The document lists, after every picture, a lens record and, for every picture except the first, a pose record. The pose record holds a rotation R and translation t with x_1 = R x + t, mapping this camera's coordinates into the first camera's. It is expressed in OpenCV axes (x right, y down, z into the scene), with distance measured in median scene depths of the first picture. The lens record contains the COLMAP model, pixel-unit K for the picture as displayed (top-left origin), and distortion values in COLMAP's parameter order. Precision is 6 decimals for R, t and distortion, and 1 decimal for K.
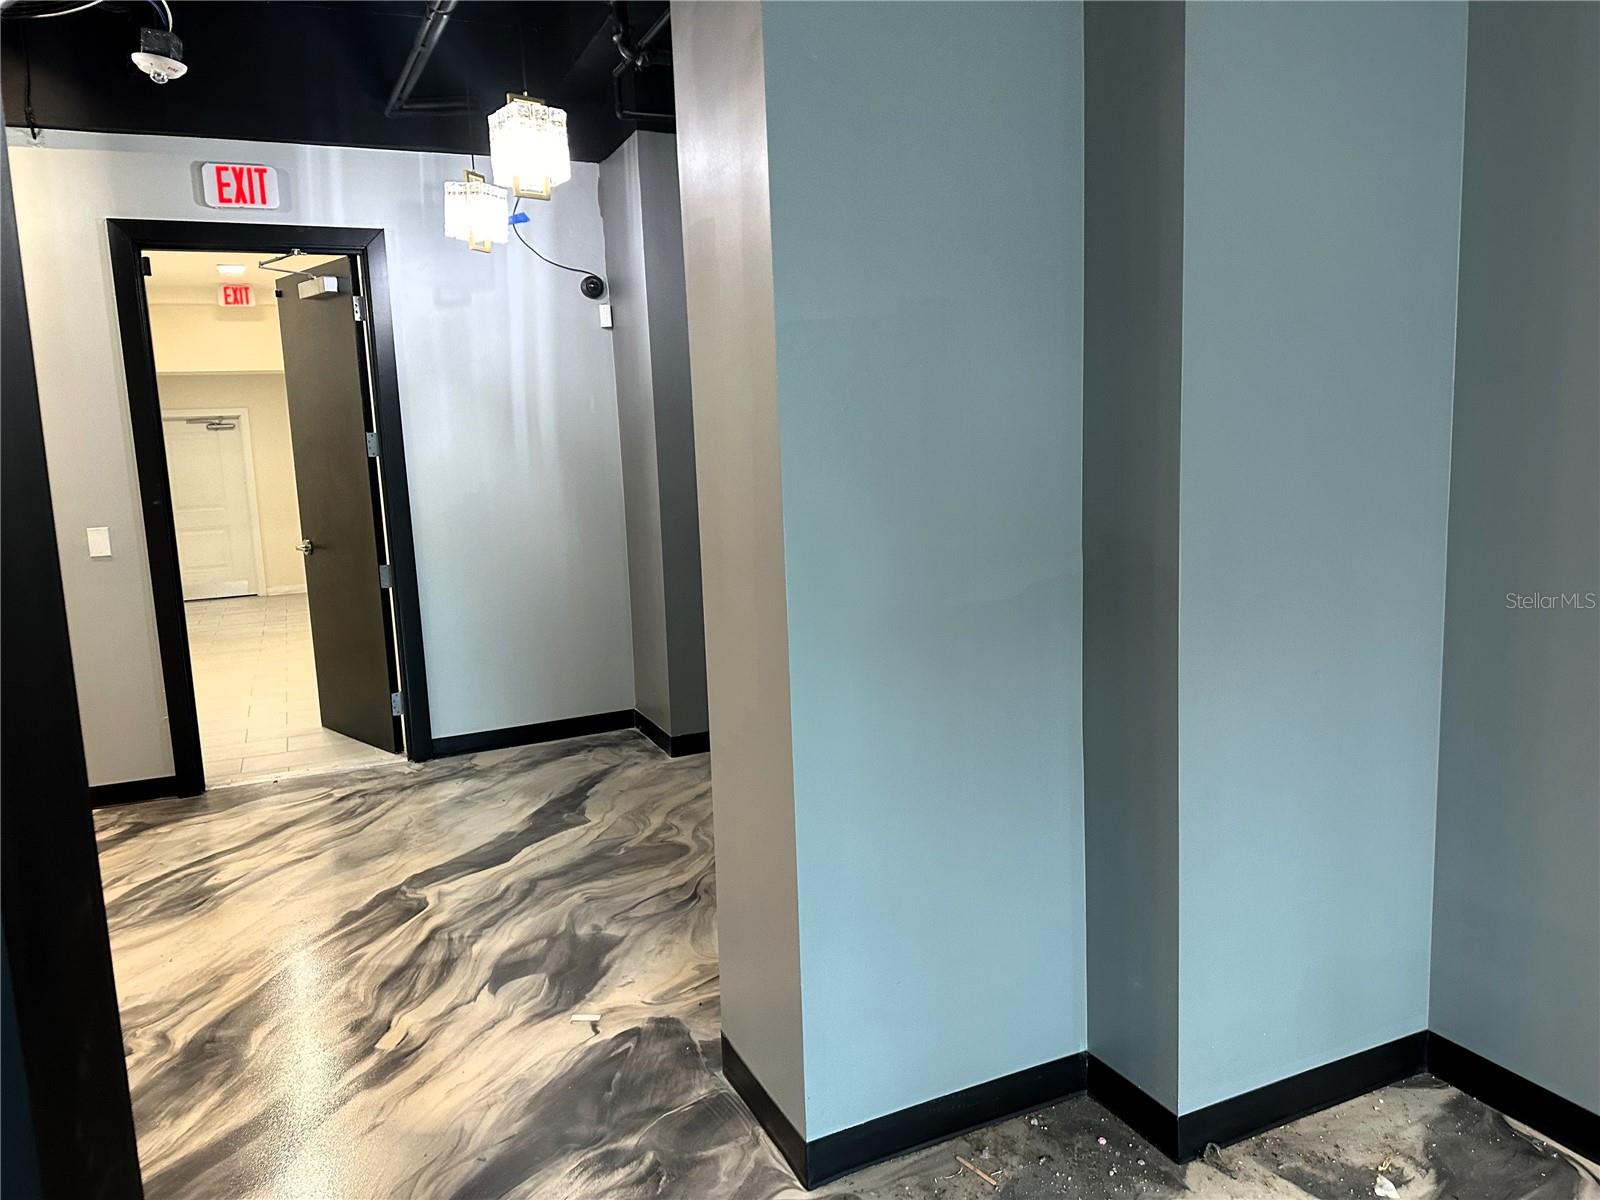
lens RADIAL K [[1102.2, 0, 797.9], [0, 1102.2, 587.0], [0, 0, 1]] dist [0.069380, -0.078911]
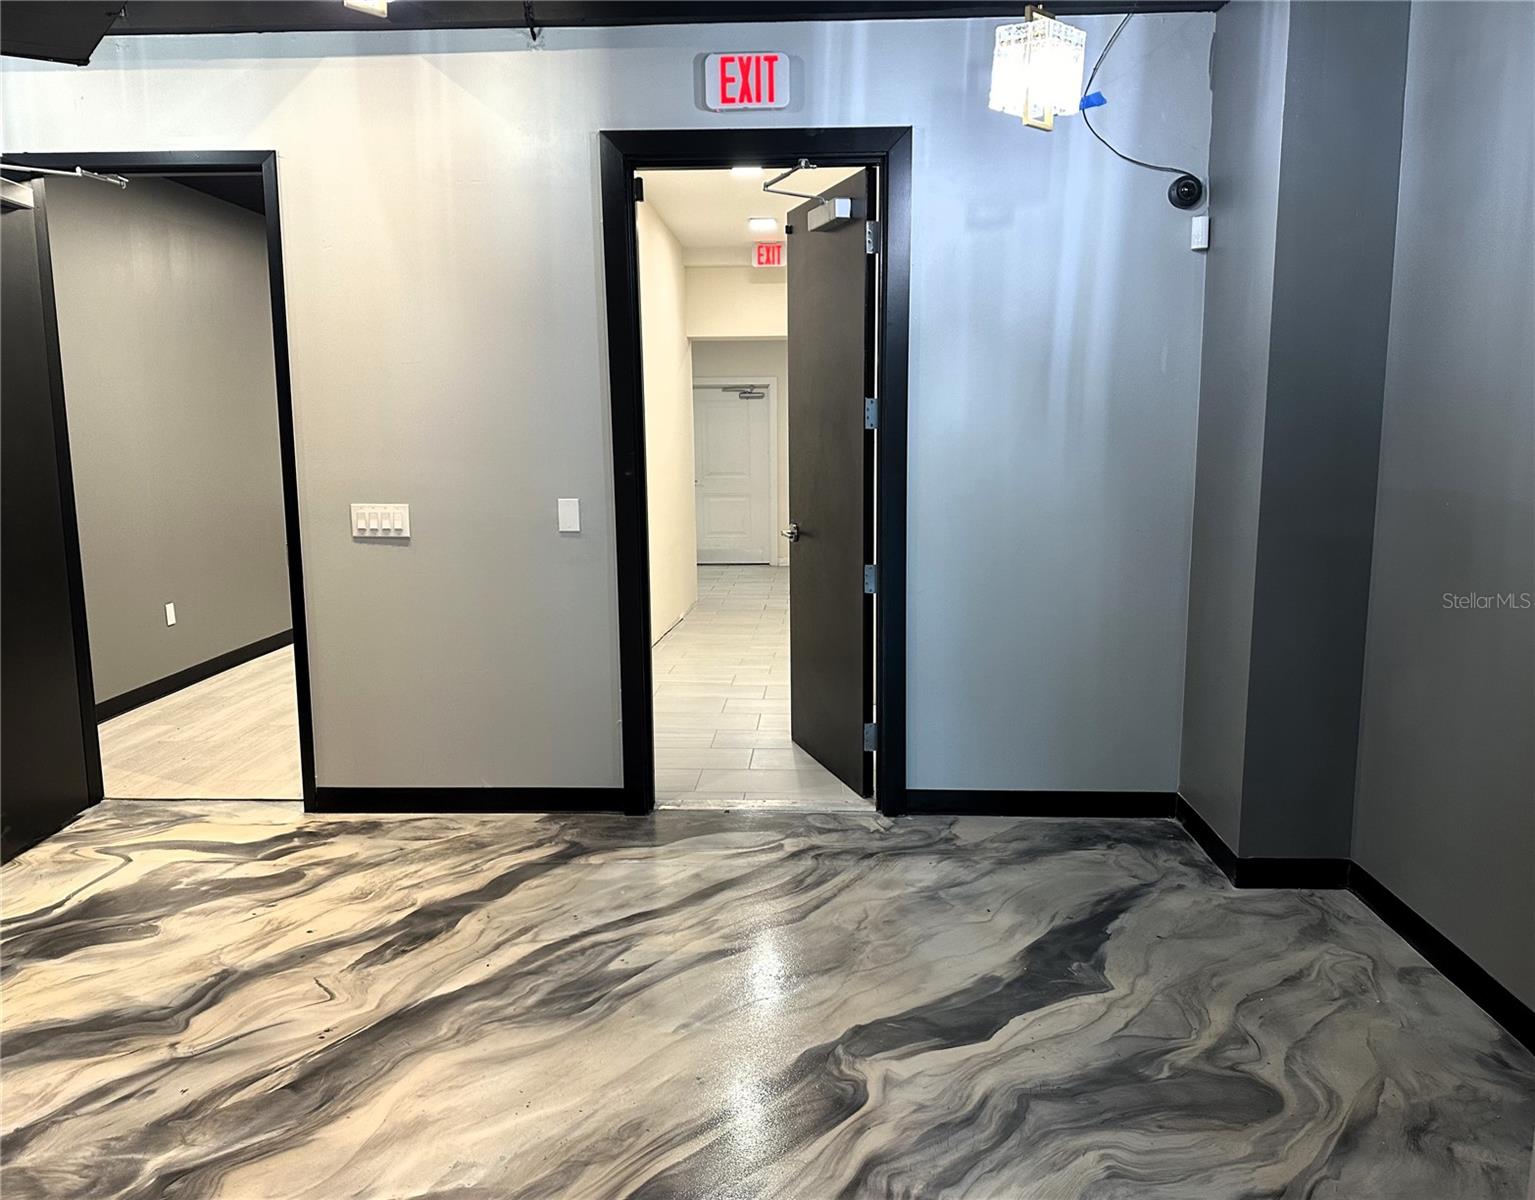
lens RADIAL K [[1140.1, 0, 776.4], [0, 1140.1, 593.3], [0, 0, 1]] dist [-0.002171, -0.012726]
pose [[0.893231, 0.100785, -0.438157, -0.086970], [-0.092148, 0.994901, 0.040995, -0.030536], [0.440054, 0.003757, 0.897963, 0.281472]]
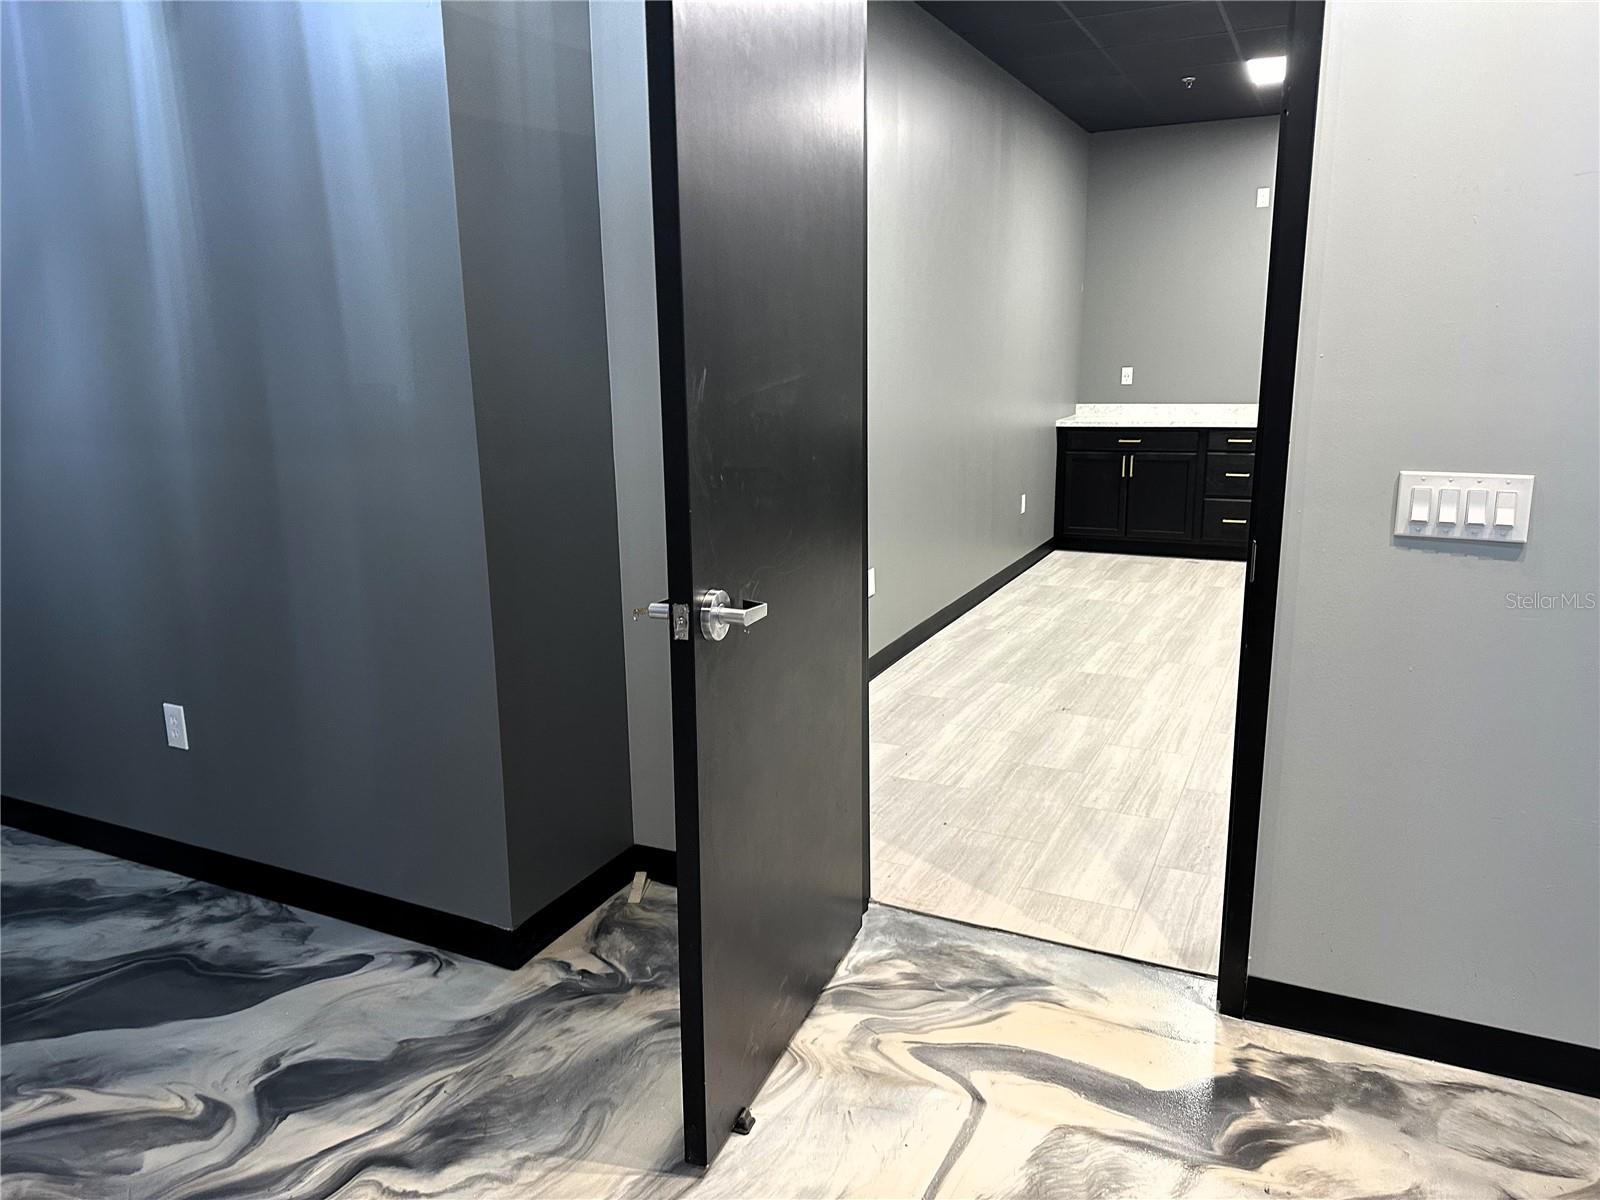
lens RADIAL K [[1126.3, 0, 754.5], [0, 1126.3, 598.6], [0, 0, 1]] dist [0.046260, -0.089652]
pose [[0.603677, 0.201081, -0.771453, -0.576954], [-0.107203, 0.979355, 0.171383, -0.032731], [0.789988, -0.020758, 0.612771, 0.458509]]
